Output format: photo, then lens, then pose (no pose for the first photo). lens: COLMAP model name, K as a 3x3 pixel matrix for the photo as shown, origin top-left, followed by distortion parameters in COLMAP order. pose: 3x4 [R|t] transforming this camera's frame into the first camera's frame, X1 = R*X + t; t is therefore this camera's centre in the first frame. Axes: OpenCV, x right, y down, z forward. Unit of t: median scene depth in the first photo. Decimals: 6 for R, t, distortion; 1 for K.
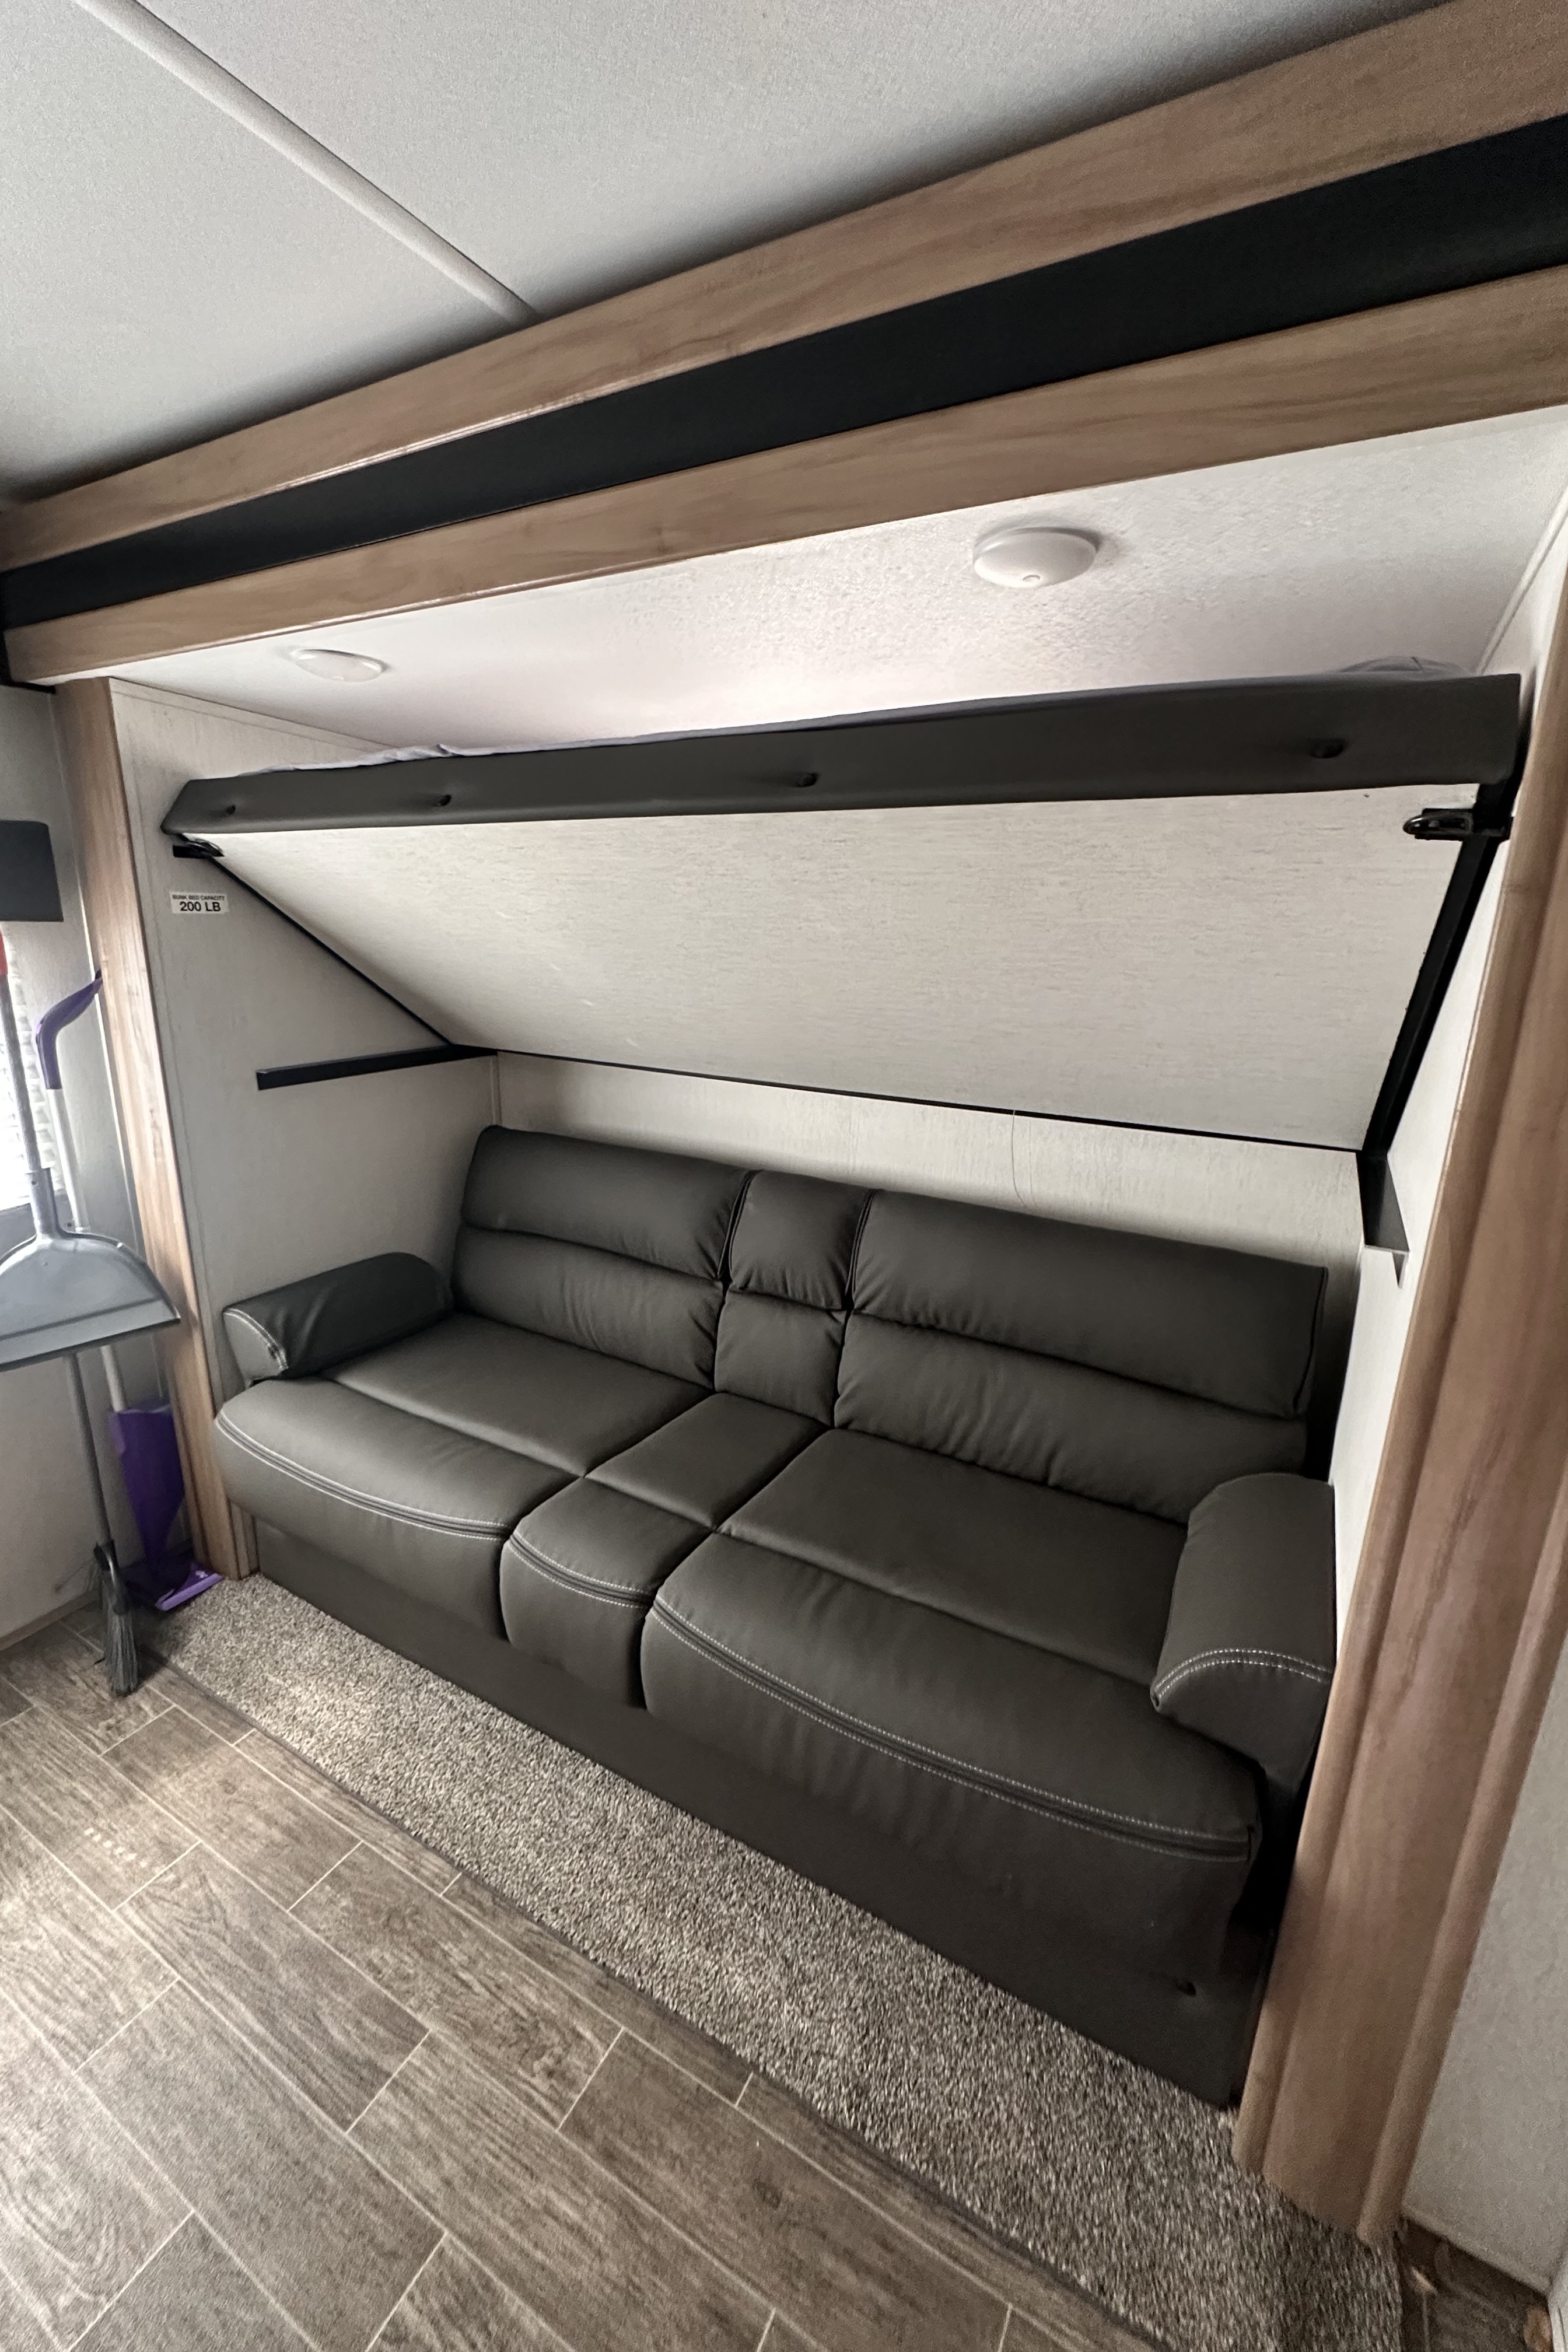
lens RADIAL K [[935.4, 0, 786.1], [0, 935.4, 1172.7], [0, 0, 1]] dist [-0.002608, 0.000546]
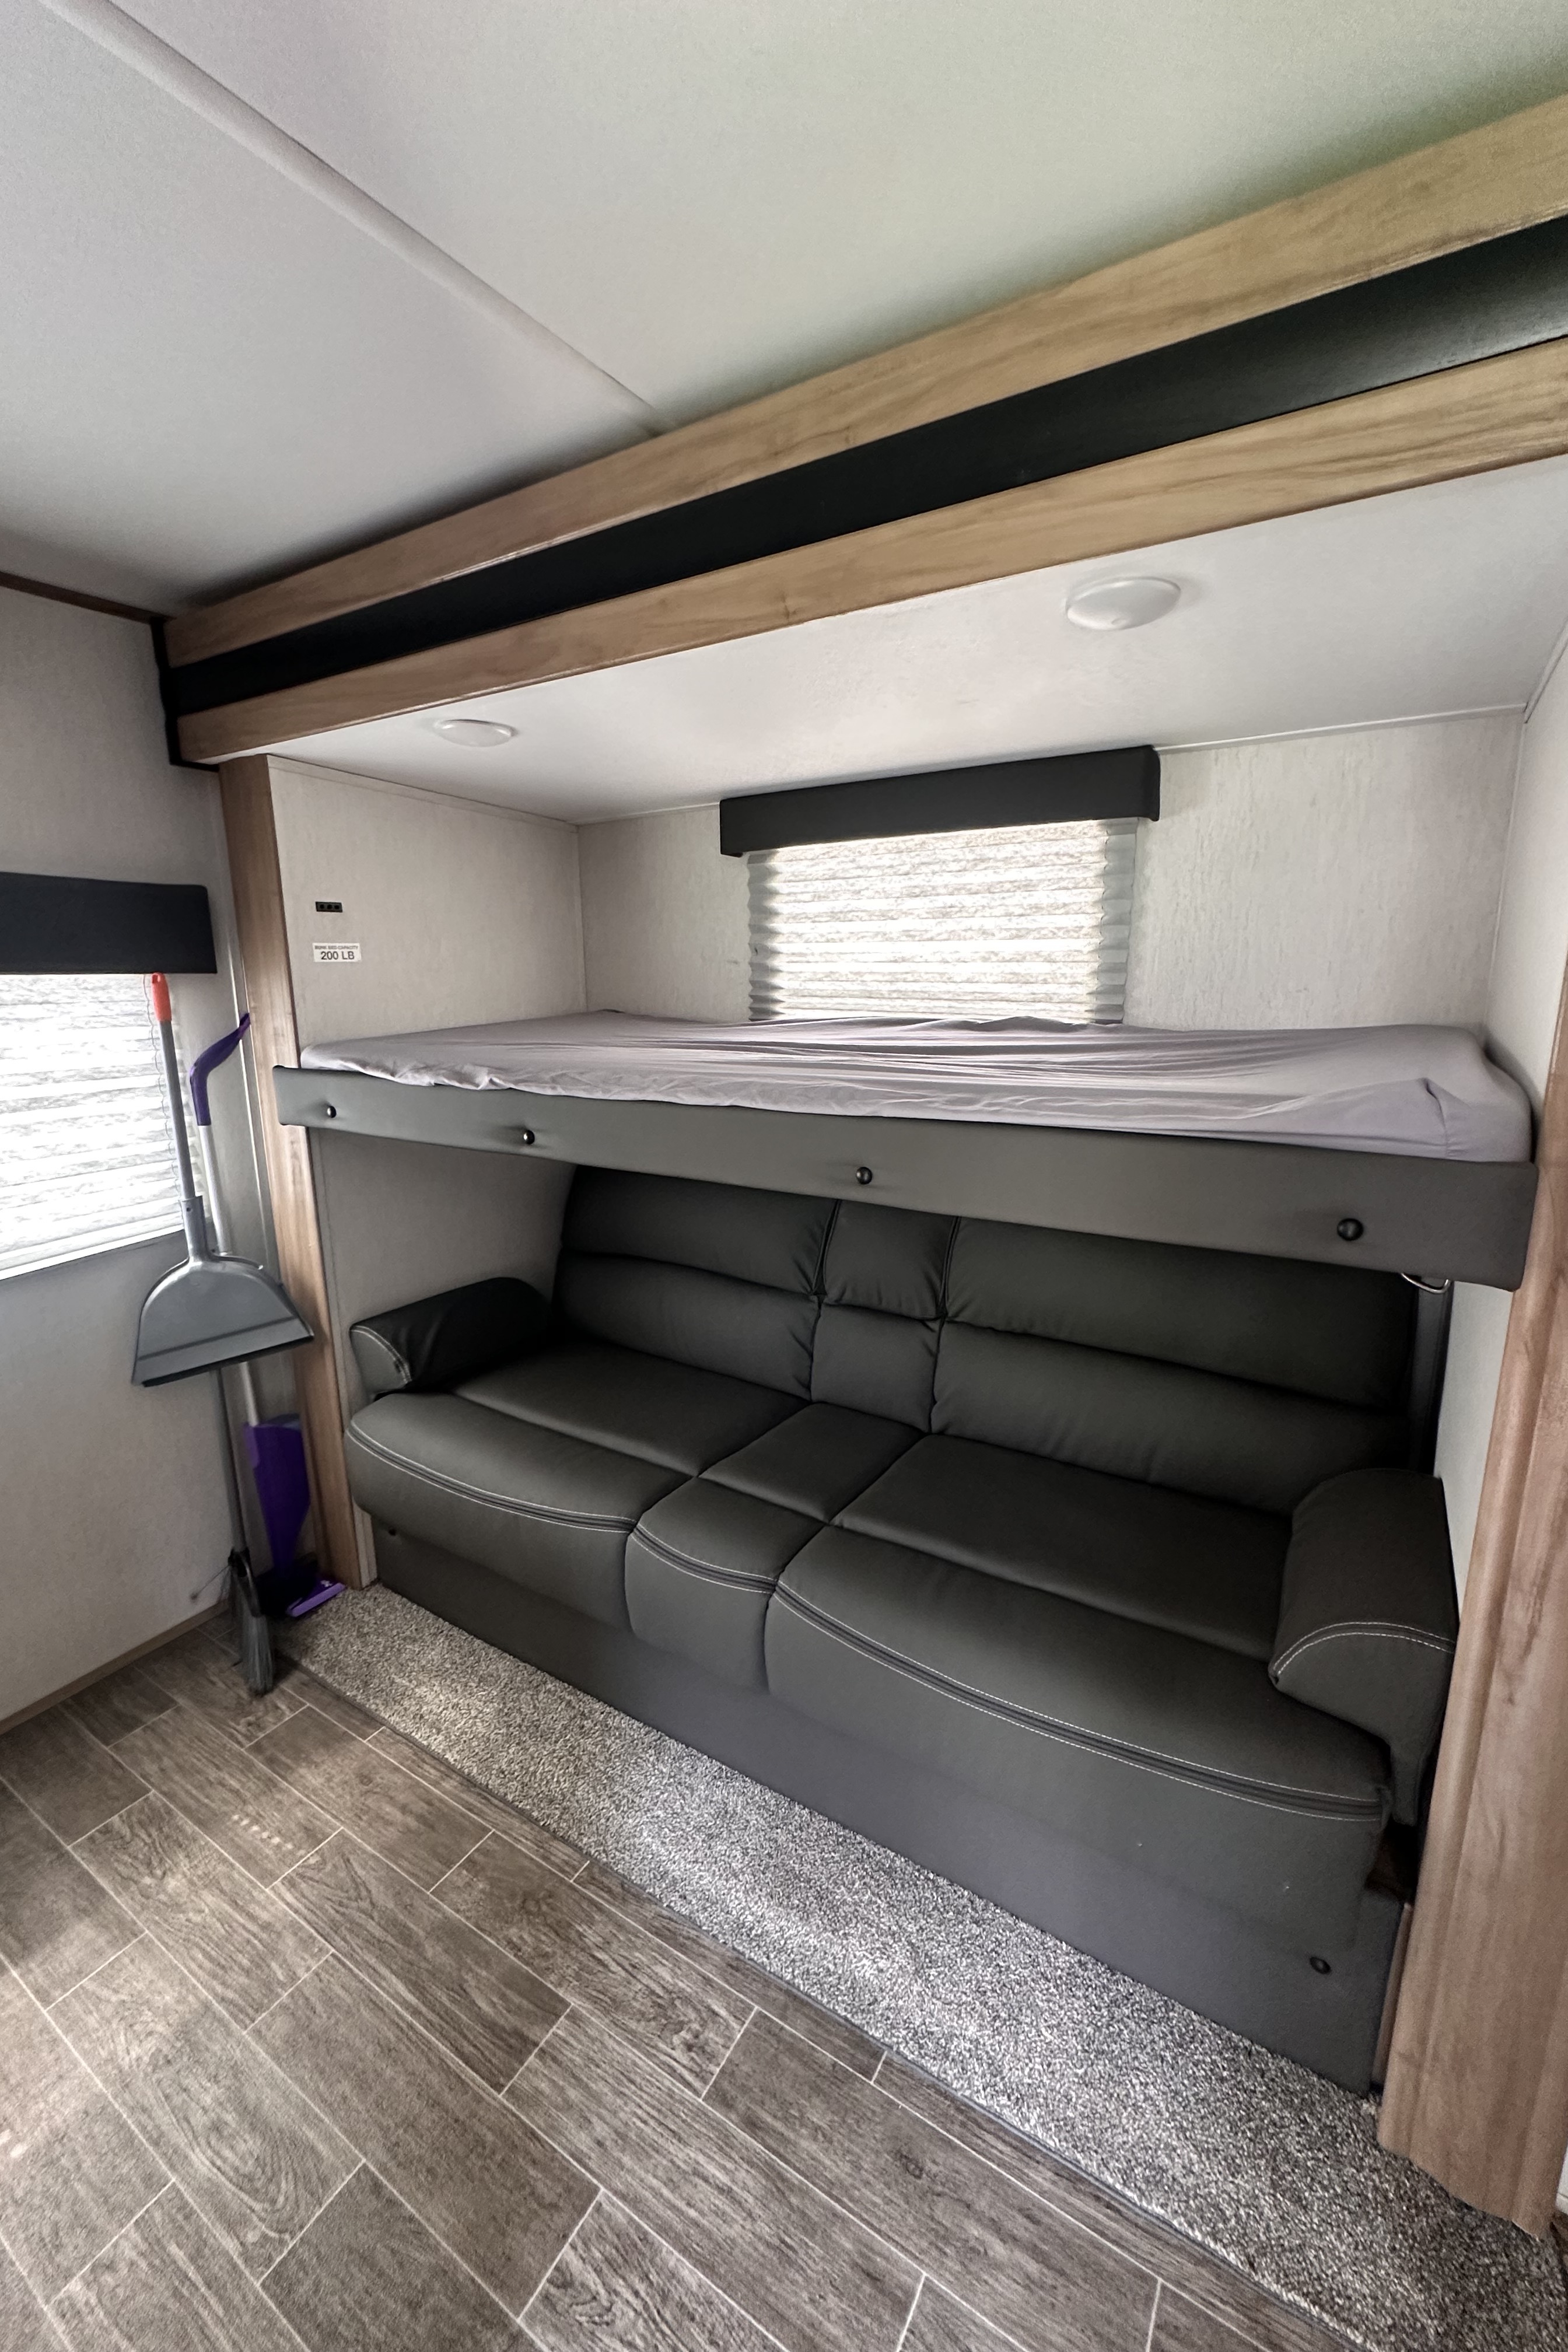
lens RADIAL K [[935.4, 0, 786.1], [0, 935.4, 1173.7], [0, 0, 1]] dist [-0.002608, 0.000546]
pose [[0.998337, -0.021168, -0.053613, -0.067989], [0.018268, 0.998373, -0.054024, 0.056302], [0.054669, 0.052955, 0.997099, -0.072929]]
